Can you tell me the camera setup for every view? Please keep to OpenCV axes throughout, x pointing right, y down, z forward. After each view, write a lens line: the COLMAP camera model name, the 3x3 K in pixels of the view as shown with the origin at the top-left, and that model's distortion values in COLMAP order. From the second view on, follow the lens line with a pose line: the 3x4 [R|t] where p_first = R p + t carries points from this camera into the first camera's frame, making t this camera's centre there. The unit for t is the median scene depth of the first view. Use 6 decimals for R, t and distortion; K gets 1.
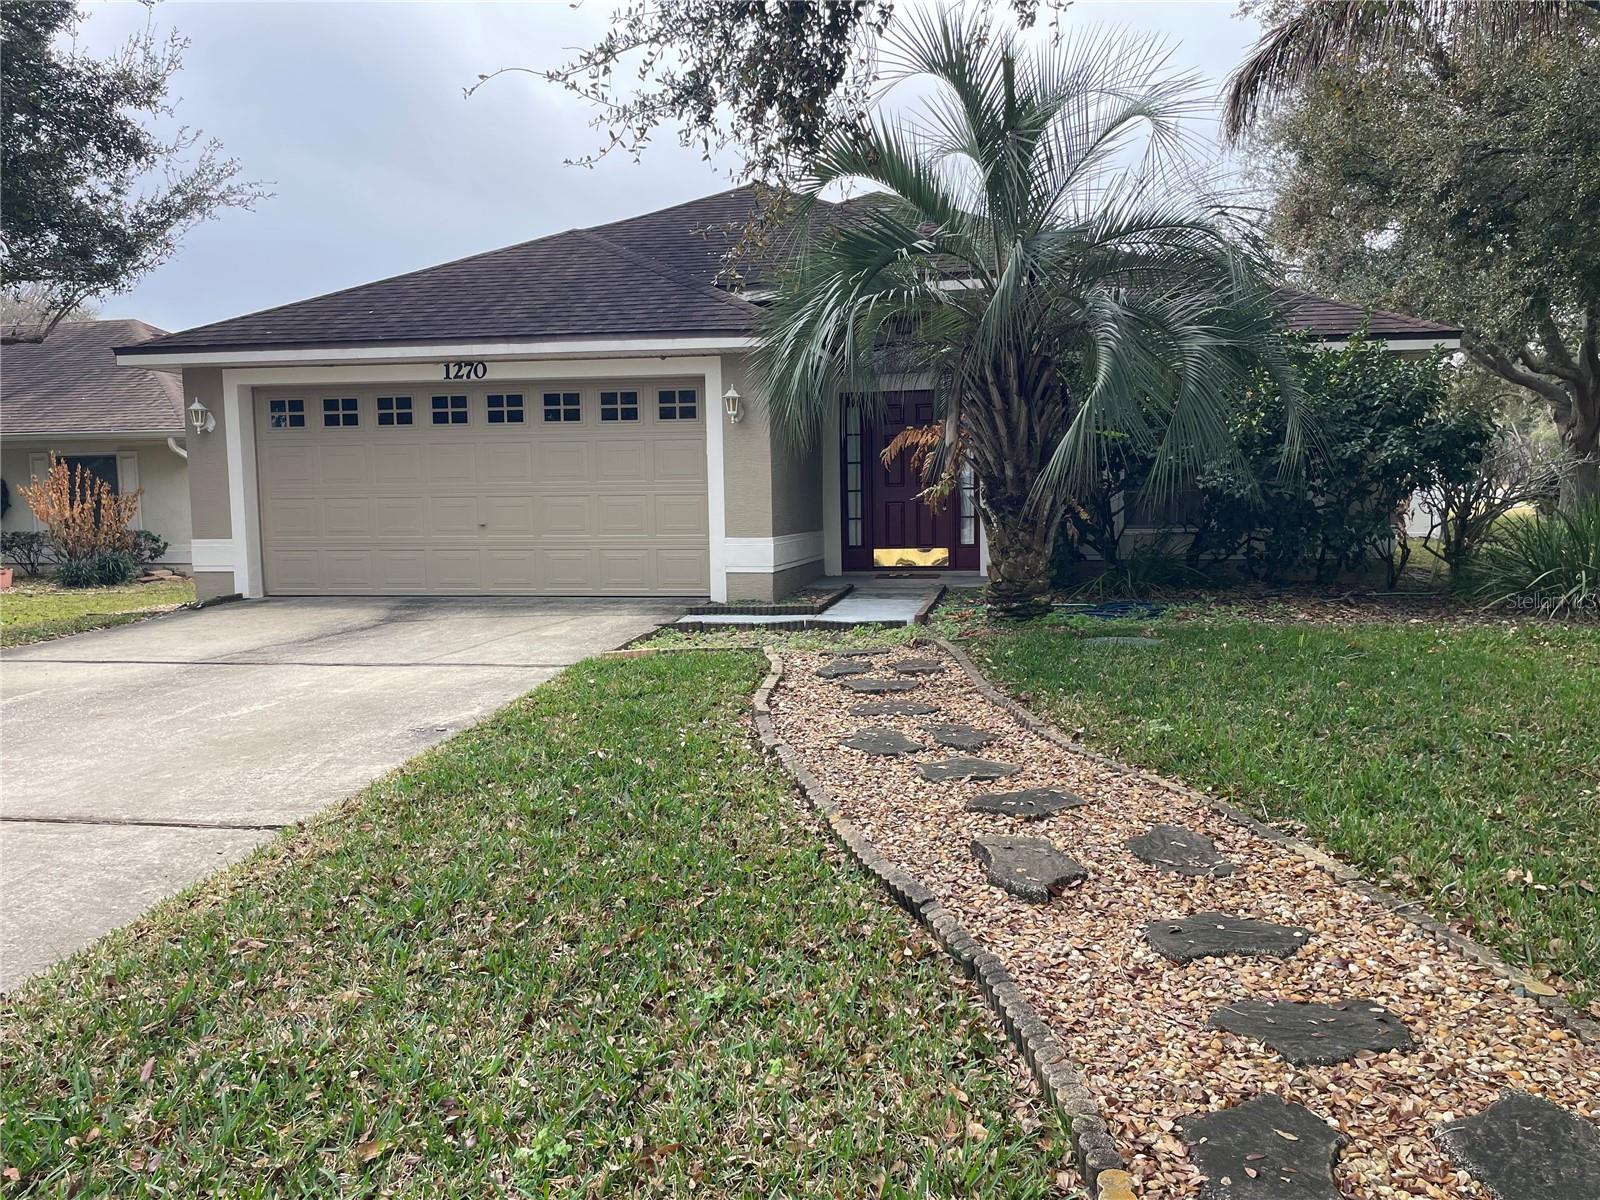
lens RADIAL K [[1212.7, 0, 807.4], [0, 1212.7, 620.6], [0, 0, 1]] dist [0.092601, -0.118916]
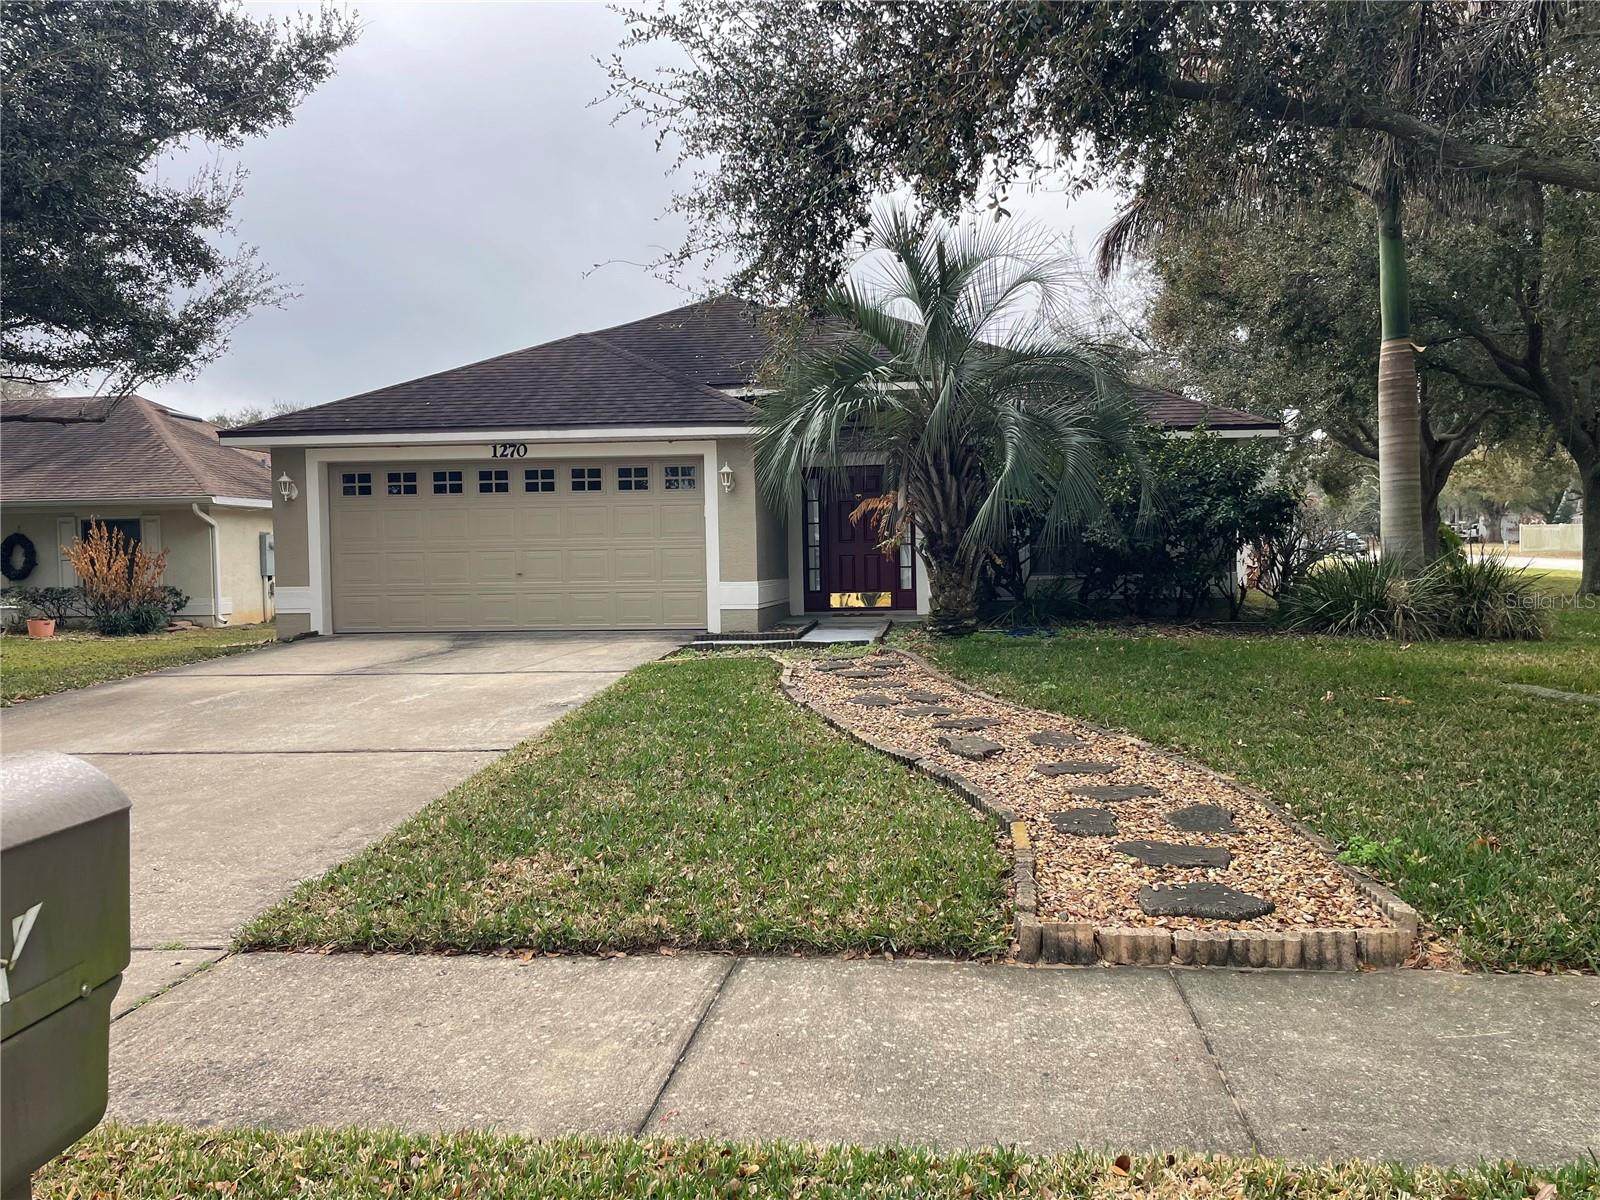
lens RADIAL K [[1212.7, 0, 807.4], [0, 1212.7, 620.6], [0, 0, 1]] dist [0.092601, -0.118916]
pose [[0.997743, -0.006432, 0.066839, -0.061487], [0.009877, 0.998632, -0.051352, 0.037932], [-0.066418, 0.051896, 0.996441, -0.265321]]
